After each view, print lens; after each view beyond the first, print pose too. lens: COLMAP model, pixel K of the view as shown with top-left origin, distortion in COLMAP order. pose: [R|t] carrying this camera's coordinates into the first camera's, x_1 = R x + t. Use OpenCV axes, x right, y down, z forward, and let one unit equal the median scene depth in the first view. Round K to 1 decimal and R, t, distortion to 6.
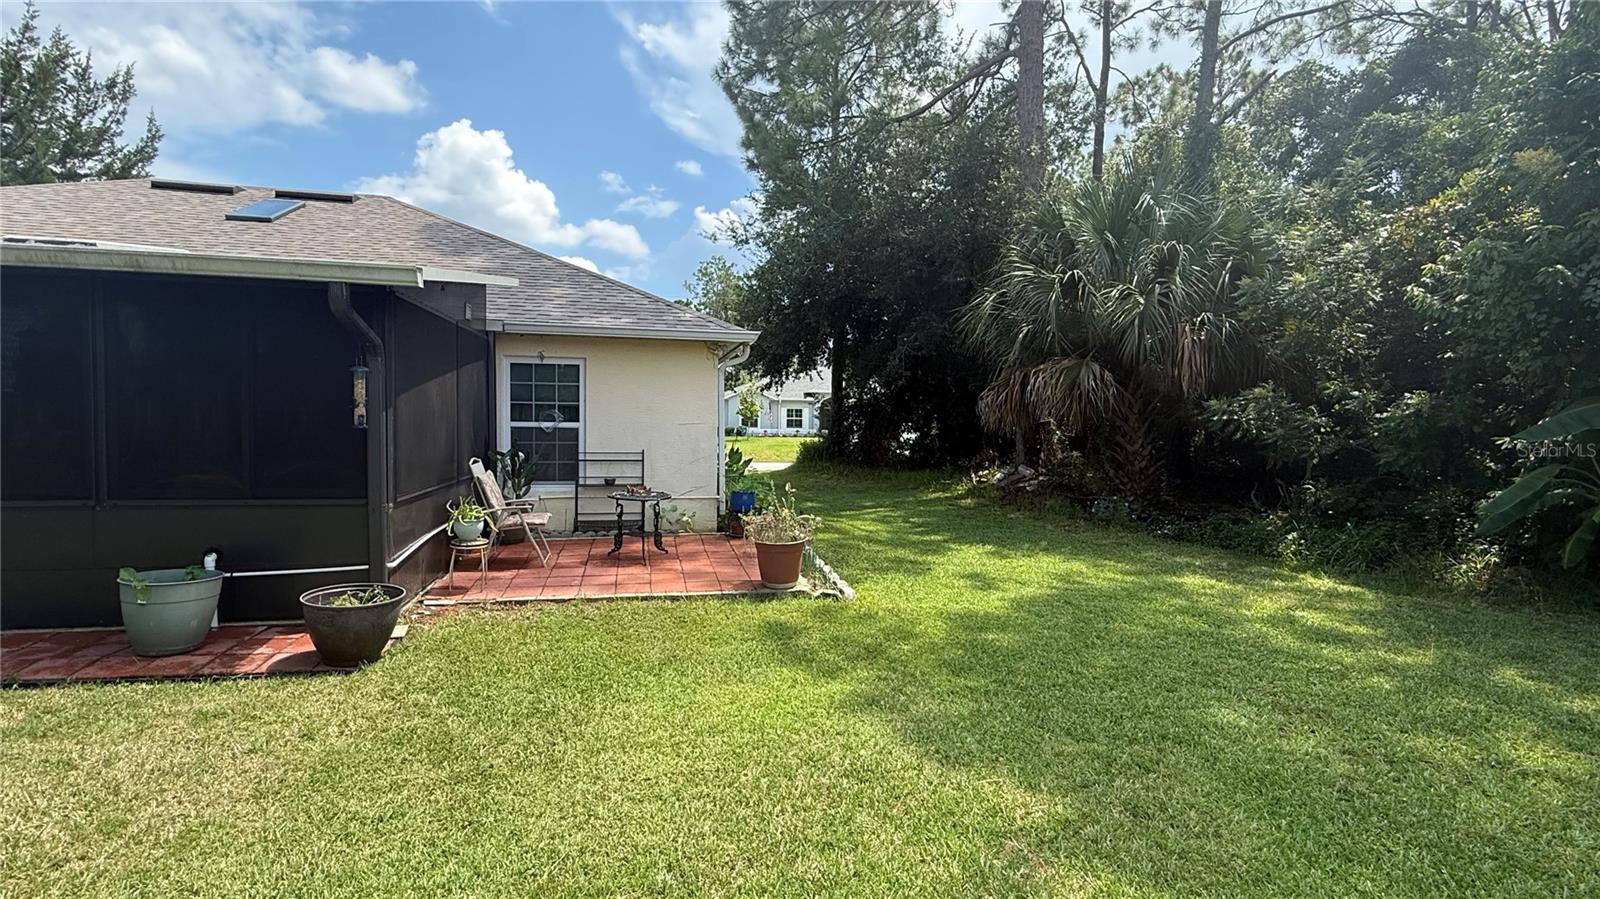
lens RADIAL K [[737.8, 0, 801.3], [0, 737.8, 447.6], [0, 0, 1]] dist [-0.003484, 0.000963]
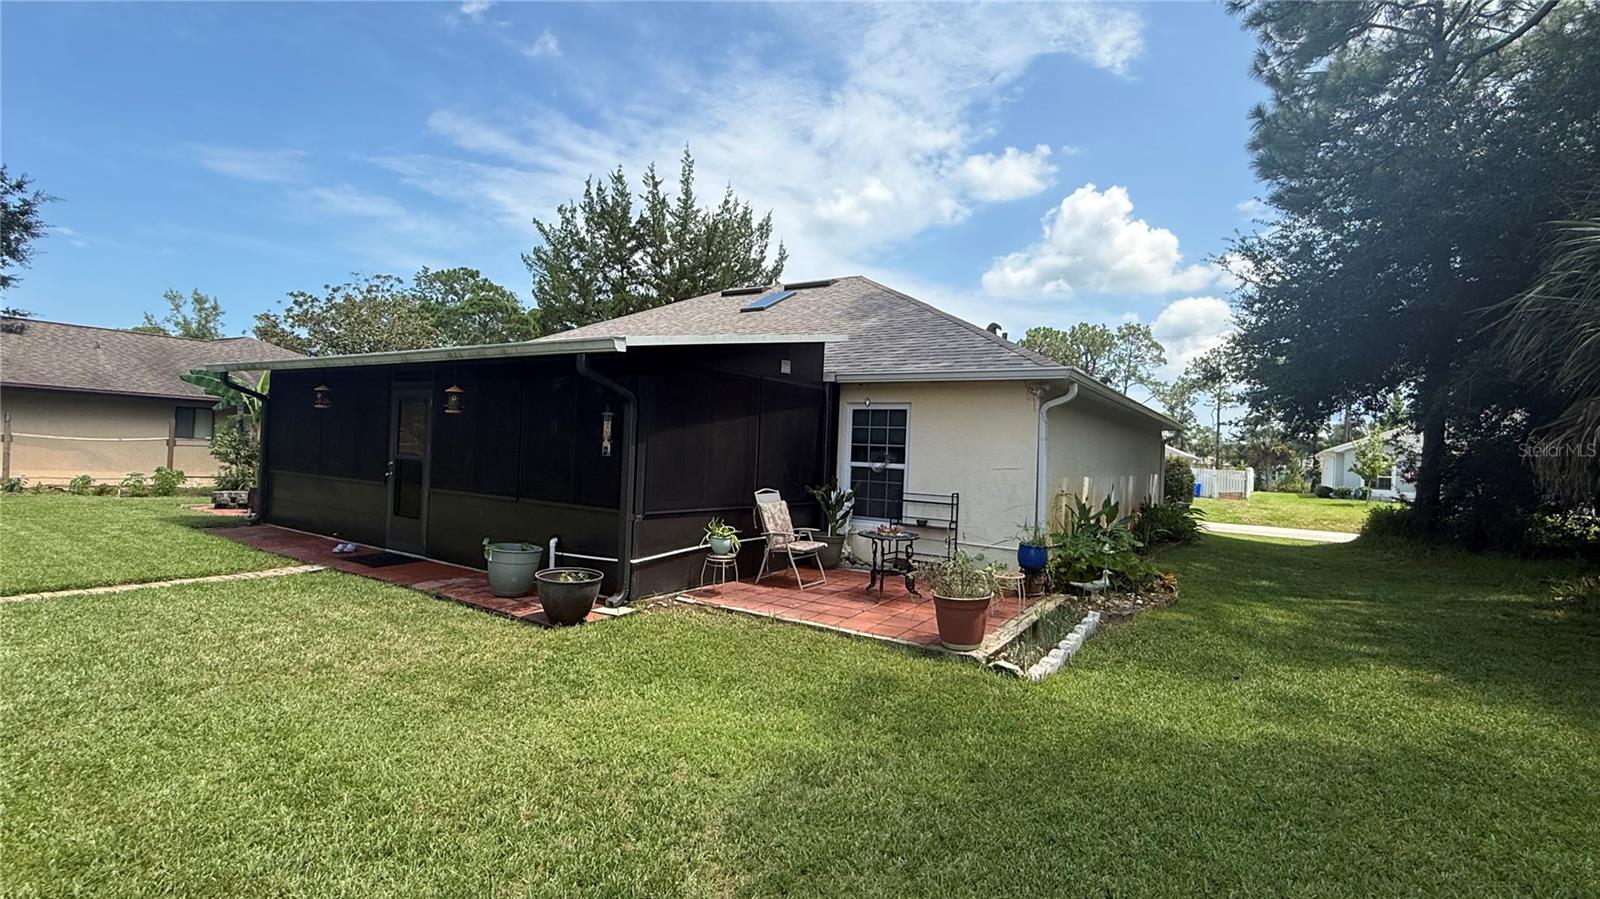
lens RADIAL K [[737.8, 0, 801.3], [0, 737.8, 447.6], [0, 0, 1]] dist [-0.003484, 0.000963]
pose [[0.702527, 0.009940, -0.711588, 0.341674], [-0.059850, 0.997185, -0.045159, -0.001345], [0.709136, 0.074314, 0.701145, 0.156838]]
